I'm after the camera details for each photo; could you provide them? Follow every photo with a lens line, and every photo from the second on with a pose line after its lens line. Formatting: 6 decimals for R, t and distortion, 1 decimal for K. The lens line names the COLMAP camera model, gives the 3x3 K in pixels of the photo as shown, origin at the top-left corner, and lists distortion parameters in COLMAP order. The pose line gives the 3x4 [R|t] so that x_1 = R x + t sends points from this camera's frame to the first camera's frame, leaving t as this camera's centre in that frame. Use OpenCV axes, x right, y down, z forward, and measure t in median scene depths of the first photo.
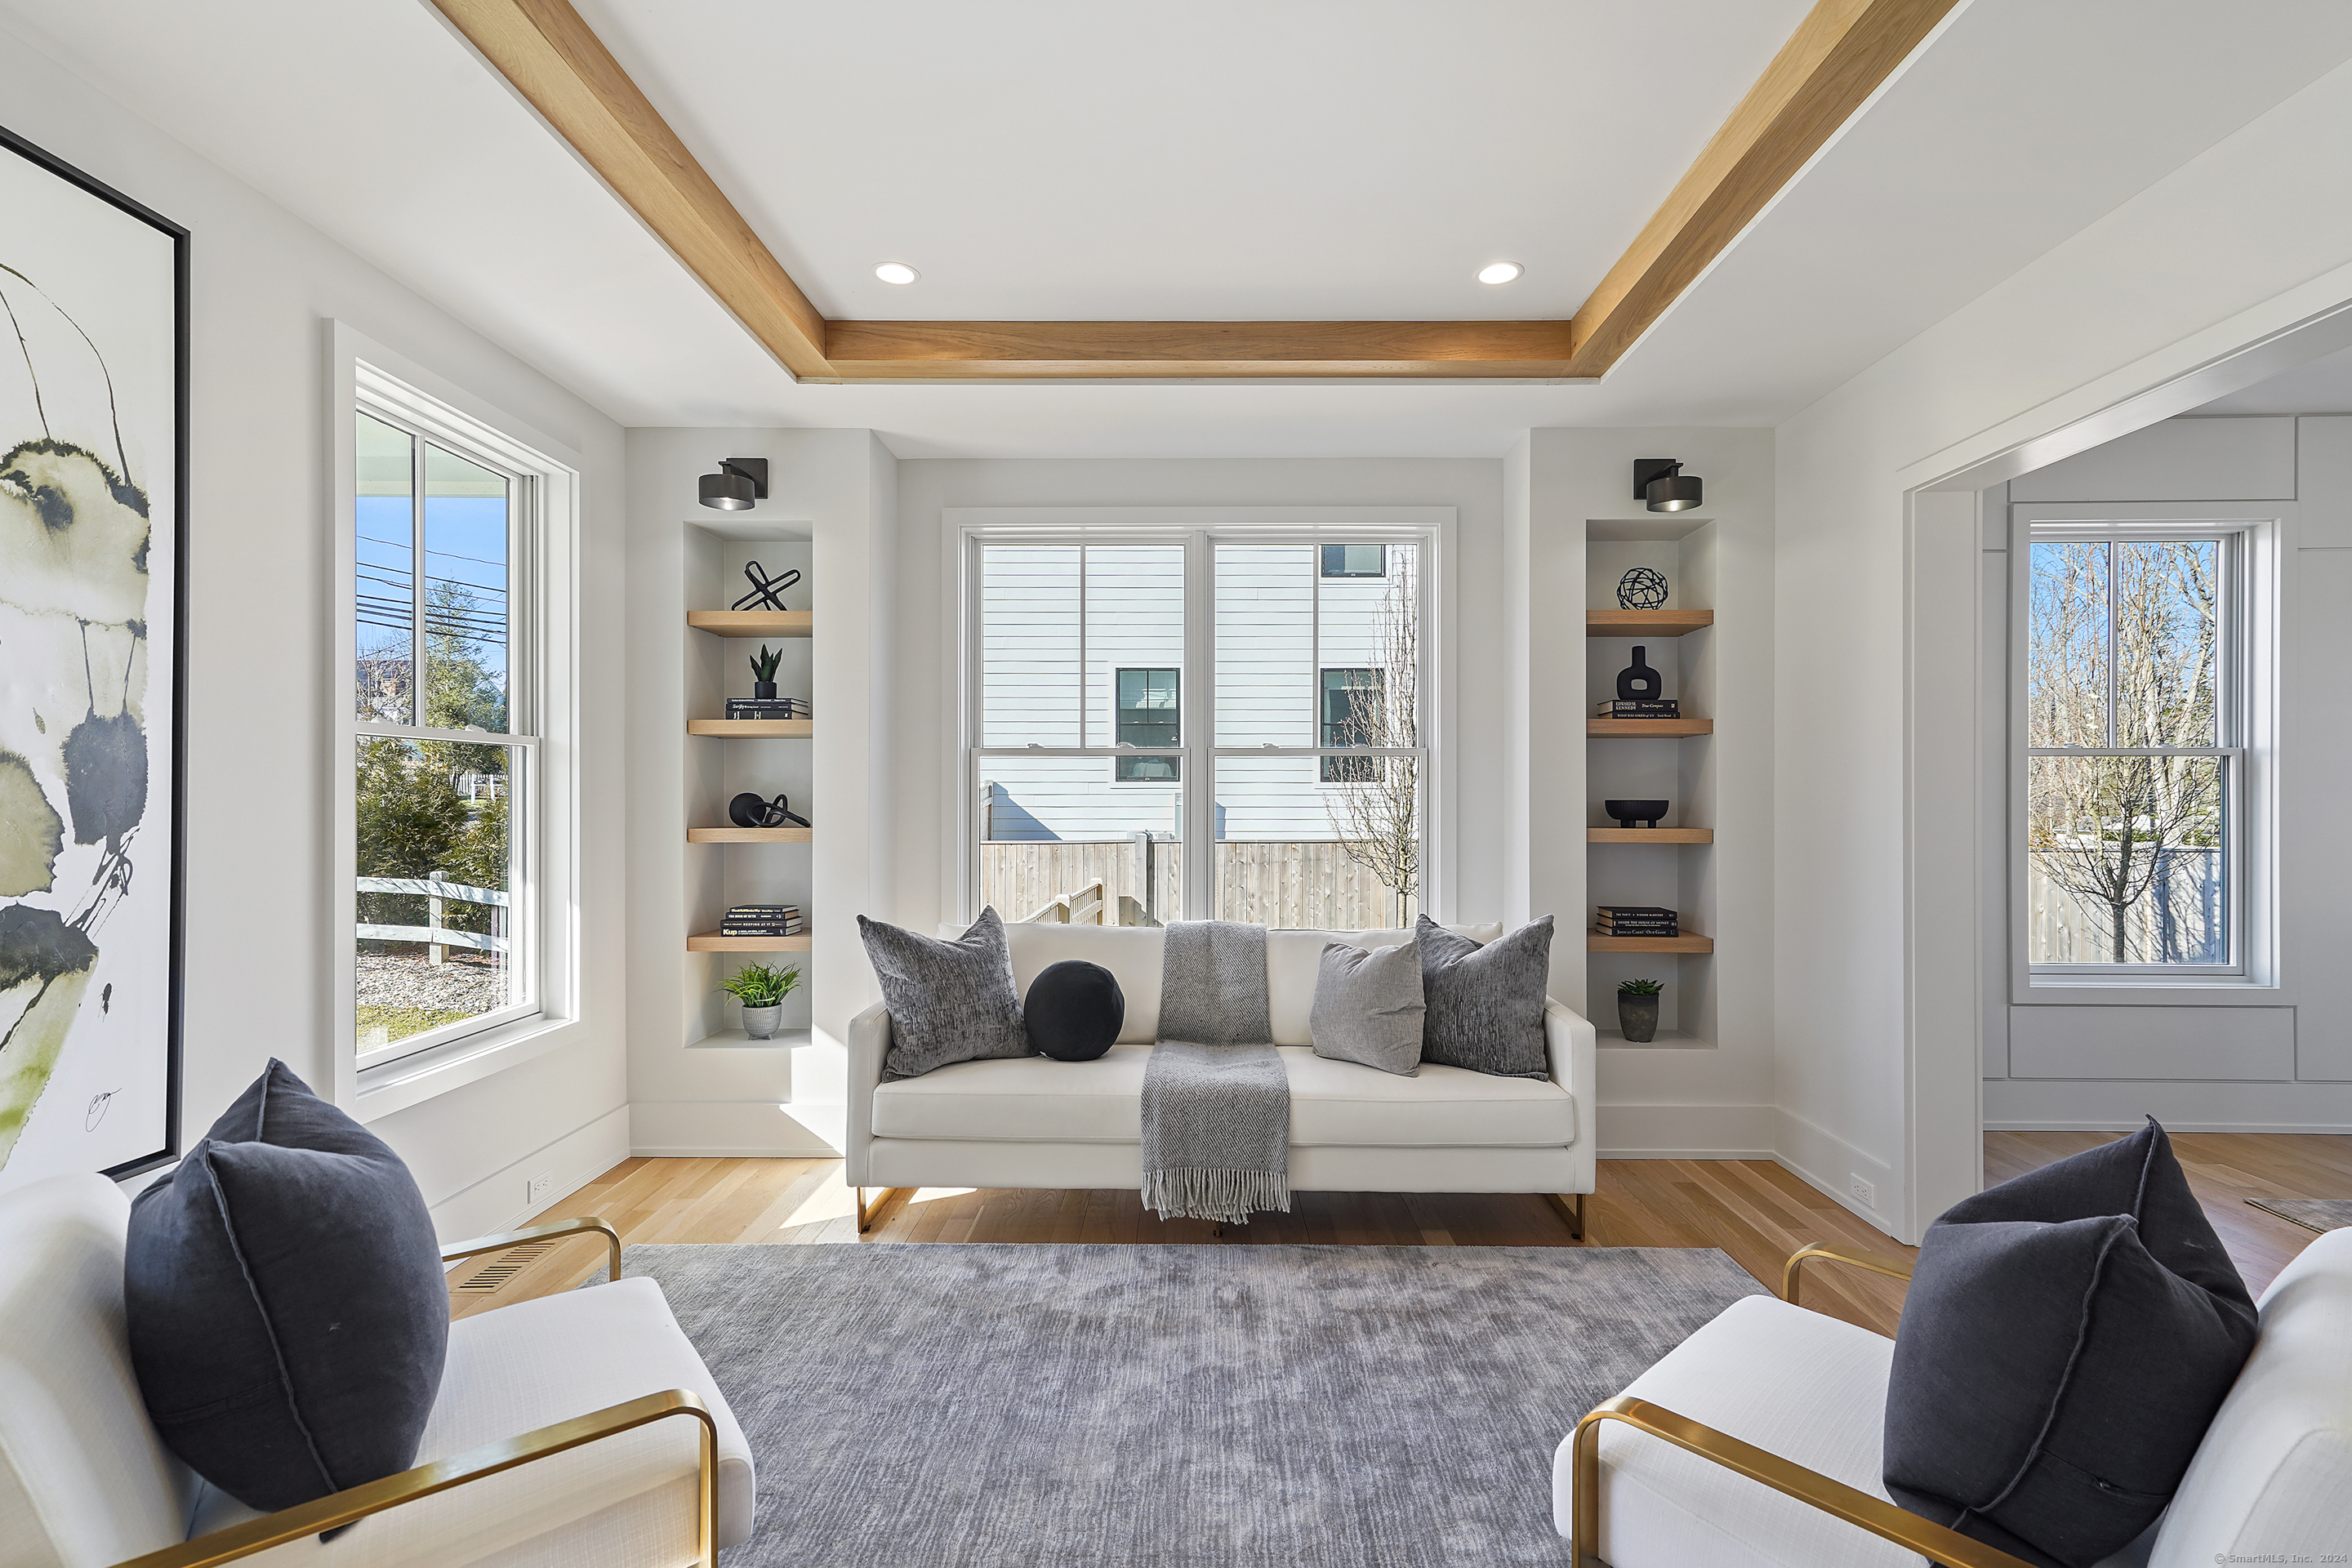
lens RADIAL K [[1091.4, 0, 1175.6], [0, 1091.4, 805.6], [0, 0, 1]] dist [0.014544, 0.000060]
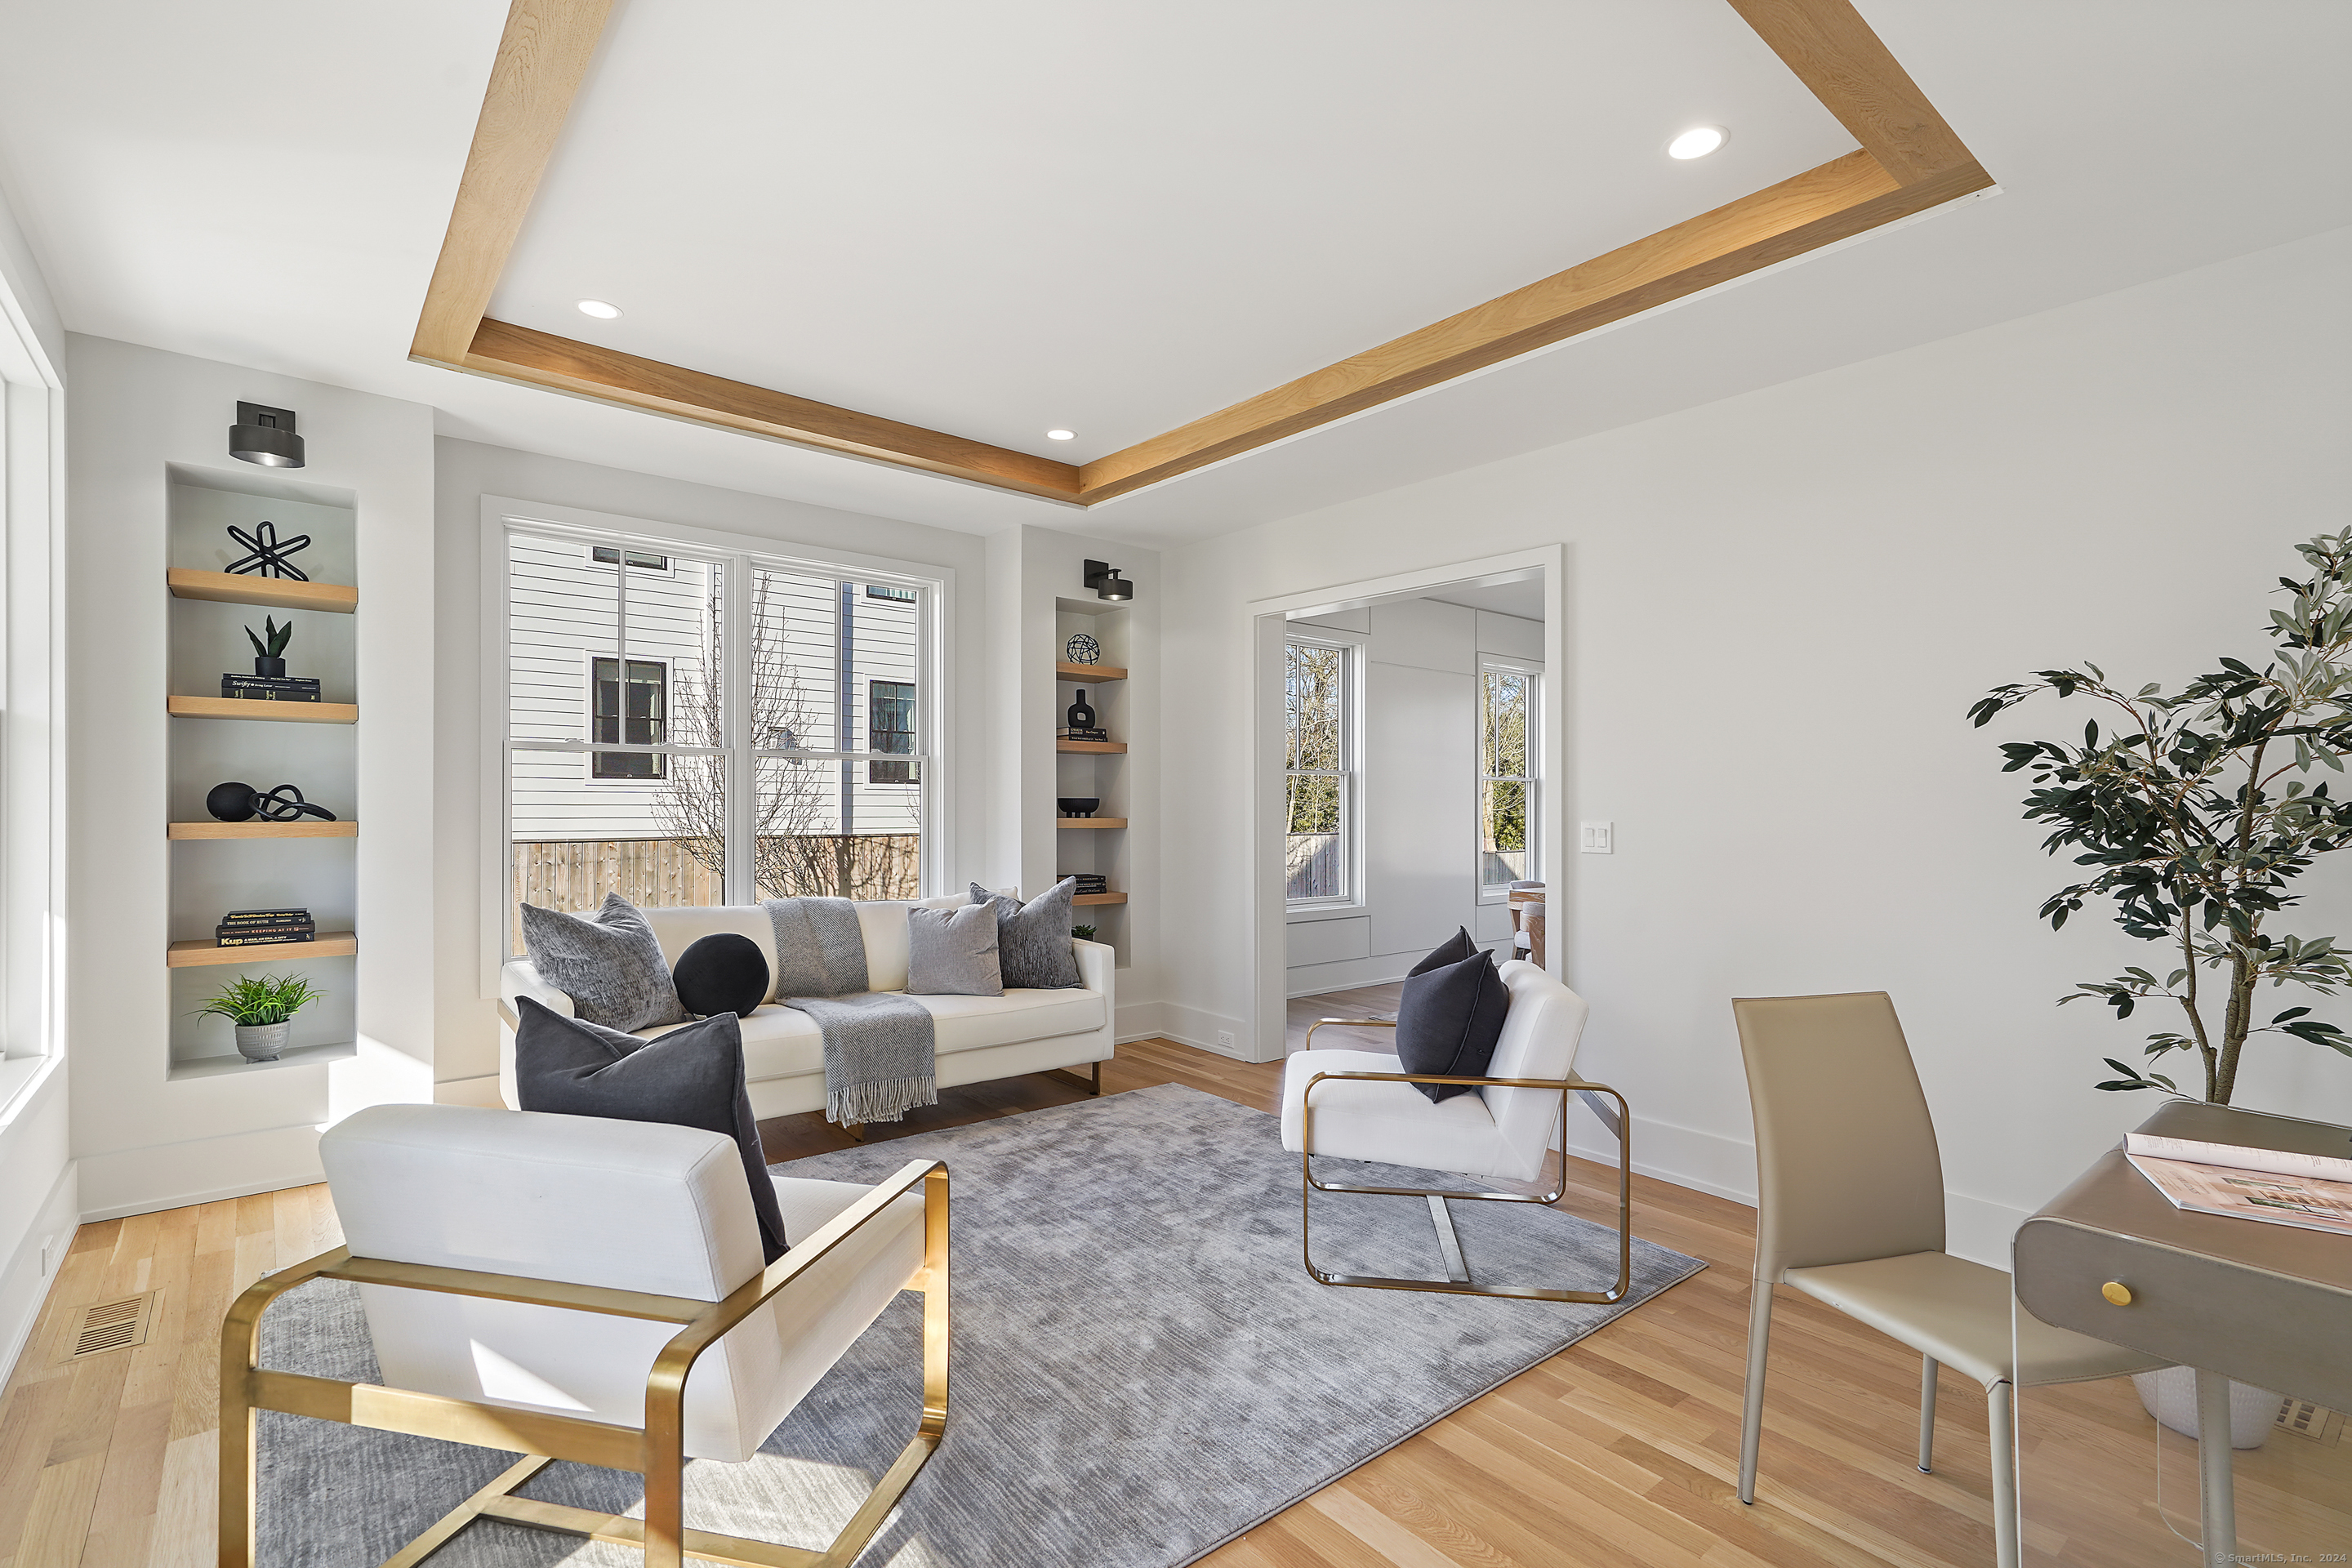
lens RADIAL K [[1079.8, 0, 1163.1], [0, 1079.8, 800.0], [0, 0, 1]] dist [0.013403, 0.000943]
pose [[0.770708, 0.006554, 0.637154, -0.406437], [-0.003488, 0.999976, -0.006068, 0.005654], [-0.637178, 0.002454, 0.770712, -0.151168]]
